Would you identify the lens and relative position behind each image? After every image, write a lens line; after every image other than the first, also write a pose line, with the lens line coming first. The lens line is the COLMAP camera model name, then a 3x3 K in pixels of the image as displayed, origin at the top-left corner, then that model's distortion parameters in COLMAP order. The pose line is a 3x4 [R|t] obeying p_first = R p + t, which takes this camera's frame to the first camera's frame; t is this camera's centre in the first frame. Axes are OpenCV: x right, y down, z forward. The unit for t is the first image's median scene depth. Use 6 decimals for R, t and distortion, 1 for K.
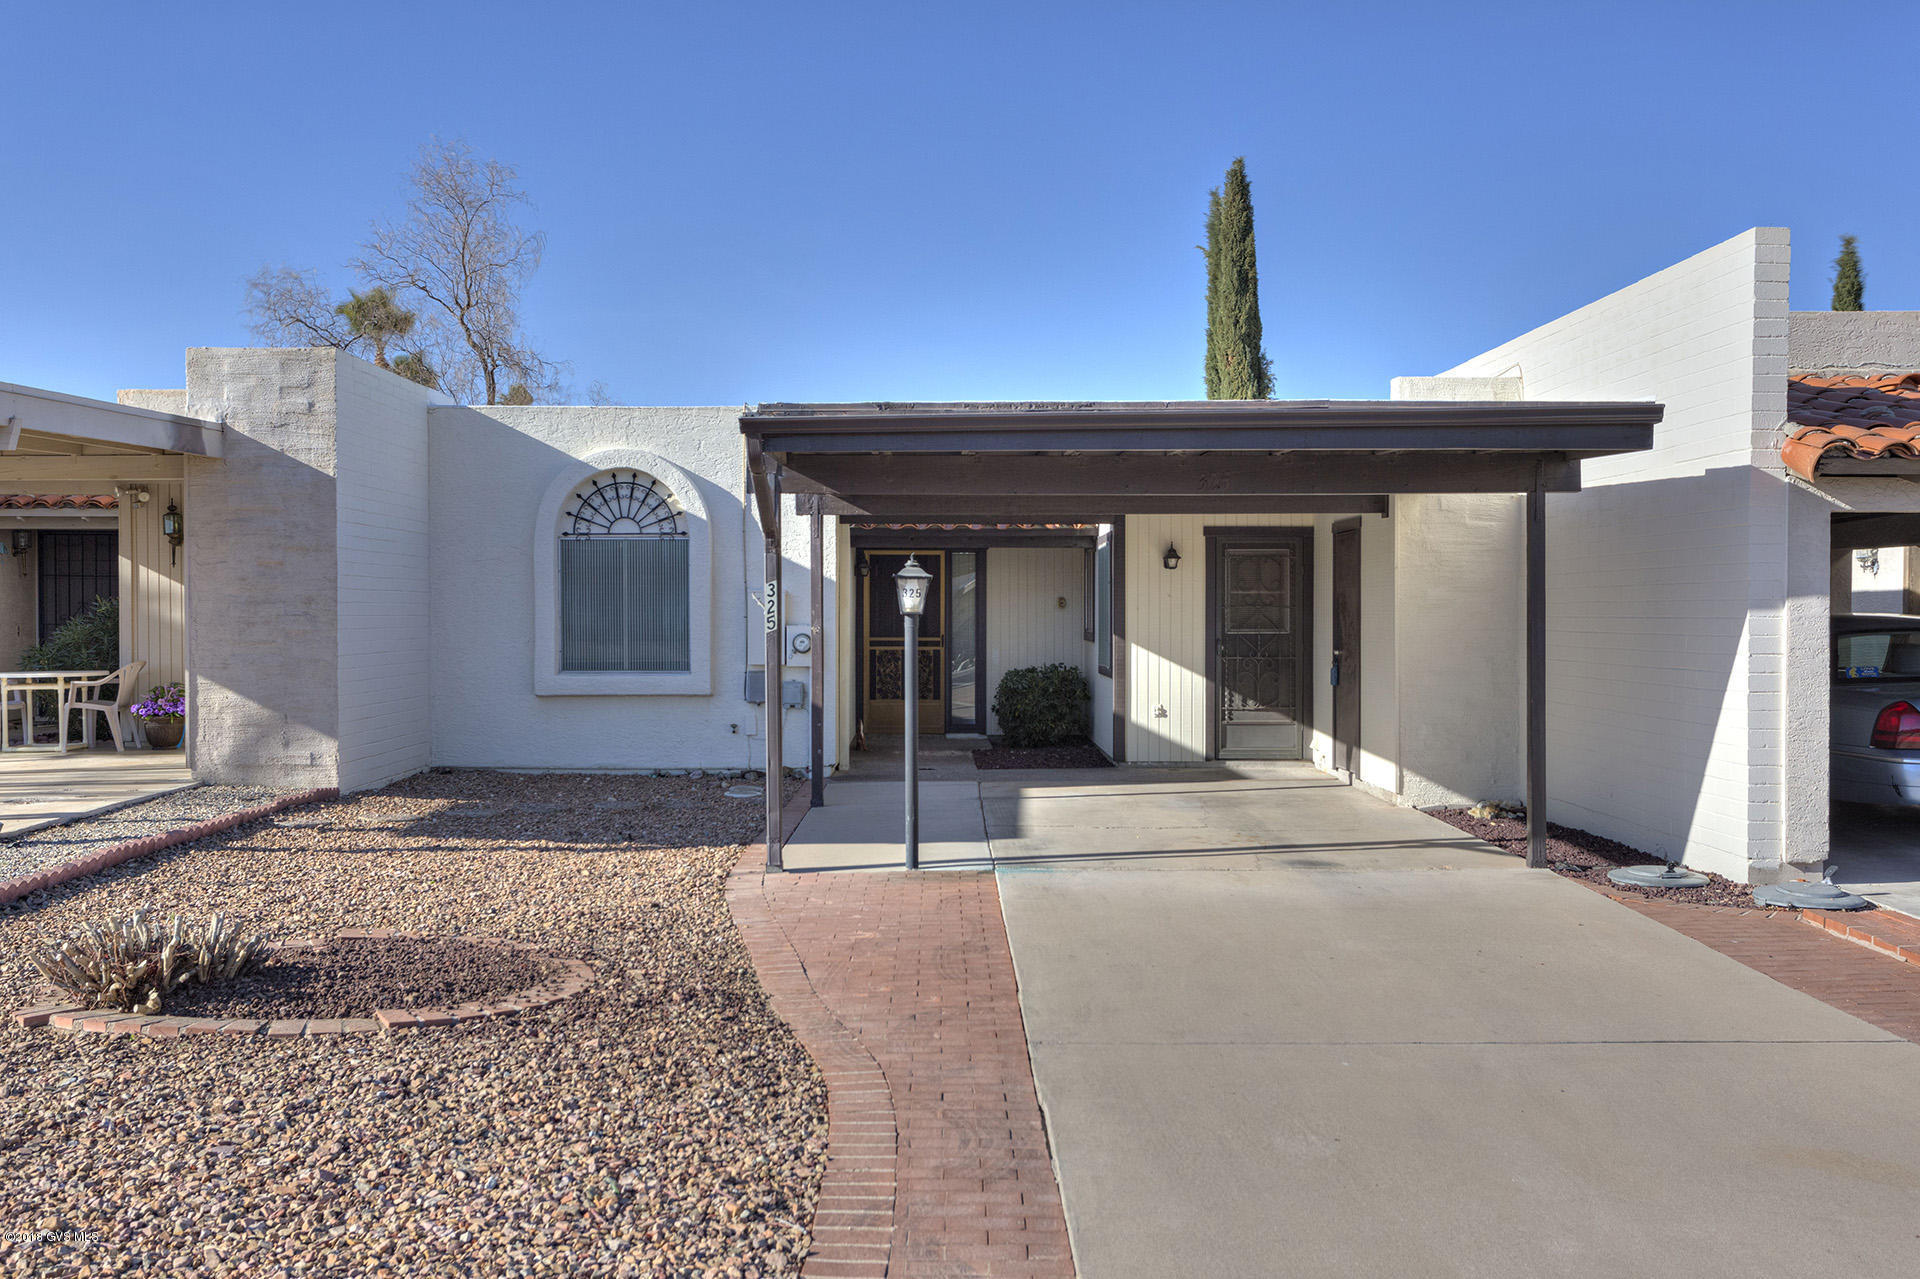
lens RADIAL K [[1784.9, 0, 960.4], [0, 1784.9, 644.3], [0, 0, 1]] dist [0.001272, 0.000000]
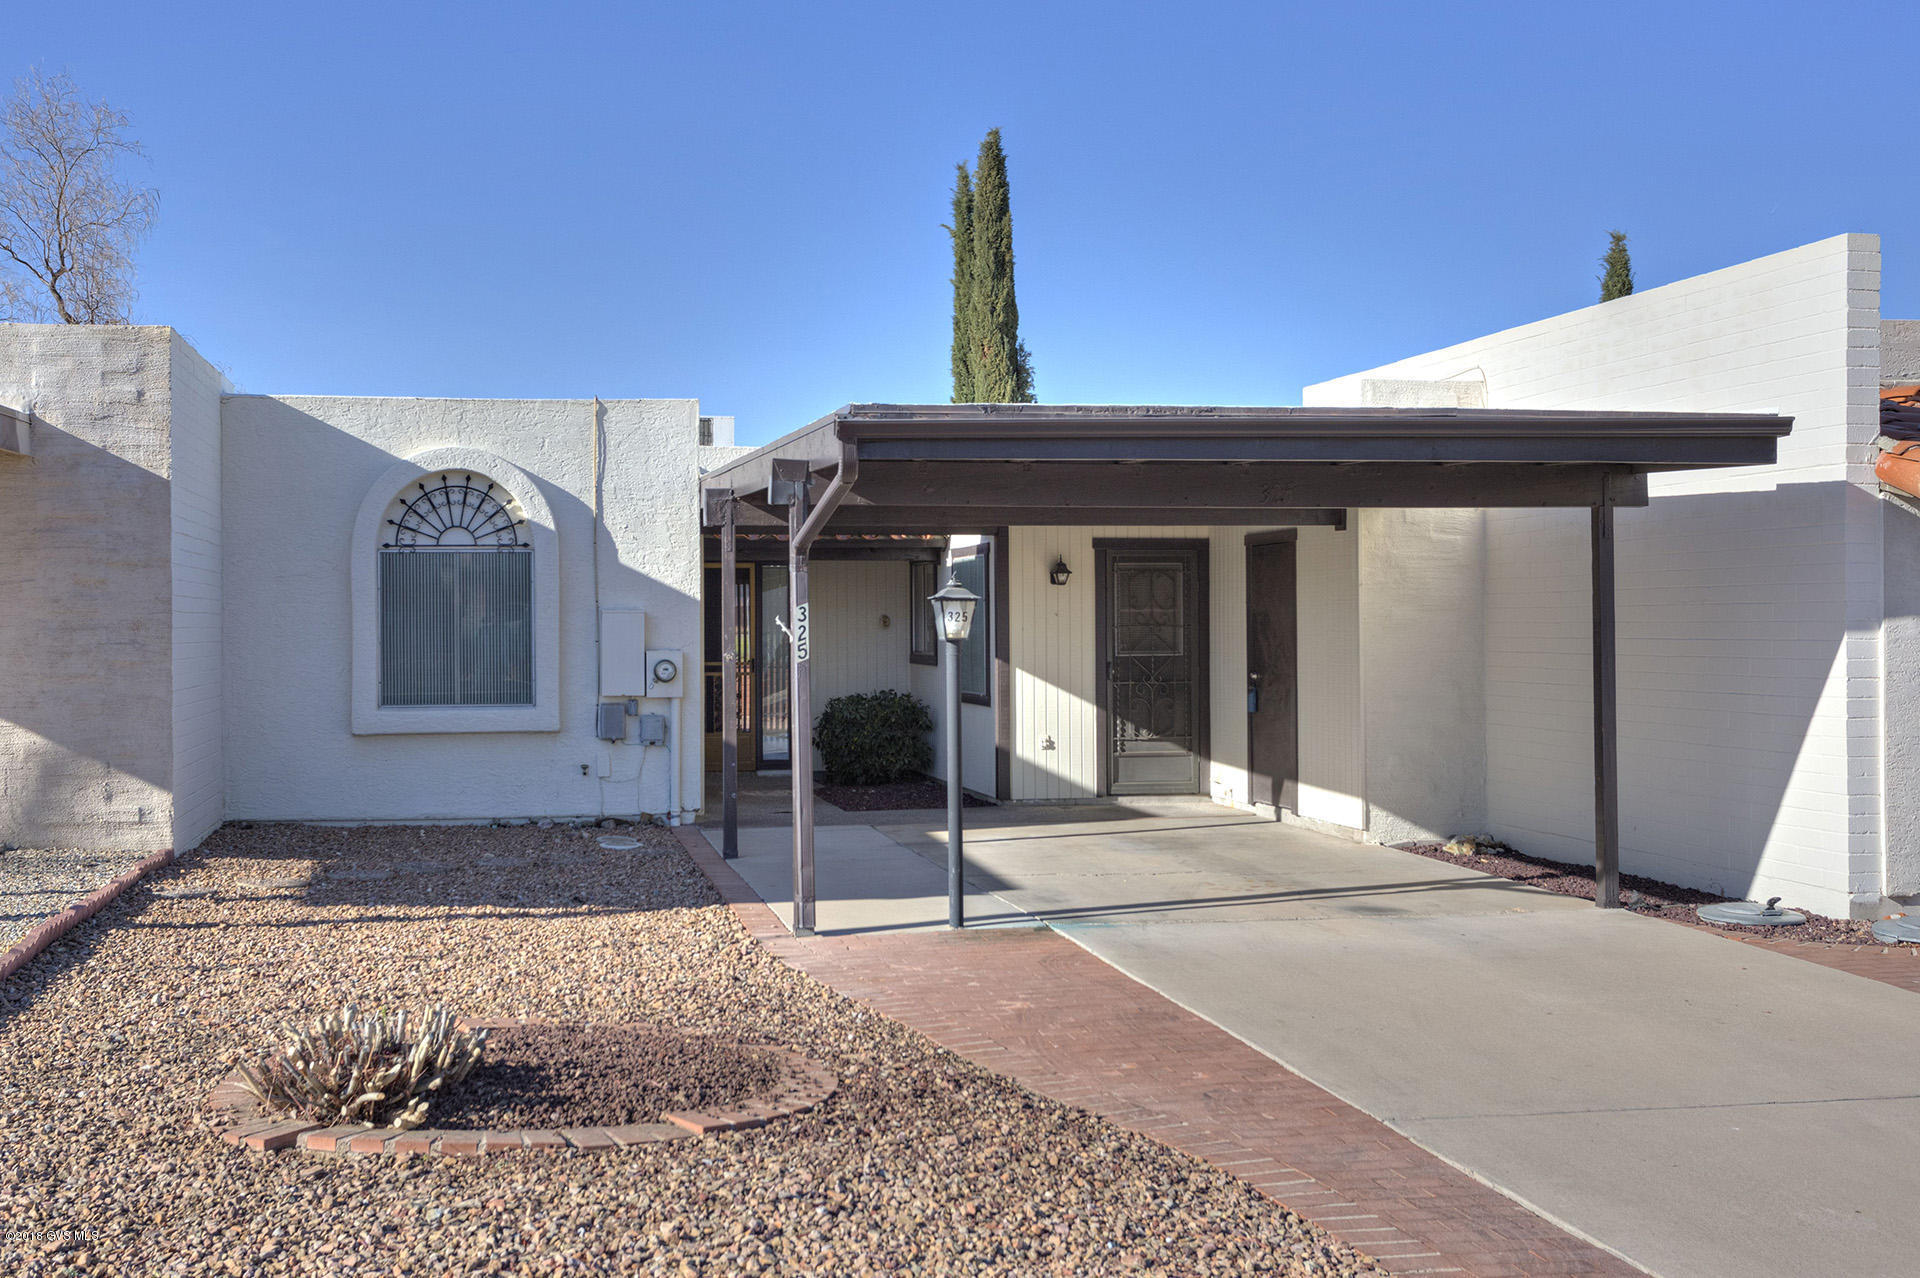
lens RADIAL K [[2003.1, 0, 960.1], [0, 2003.1, 630.2], [0, 0, 1]] dist [0.001373, 0.000000]
pose [[0.988203, -0.004472, 0.153084, -0.119513], [0.007201, 0.999825, -0.017282, -0.003176], [-0.152980, 0.018181, 0.988062, 0.008671]]
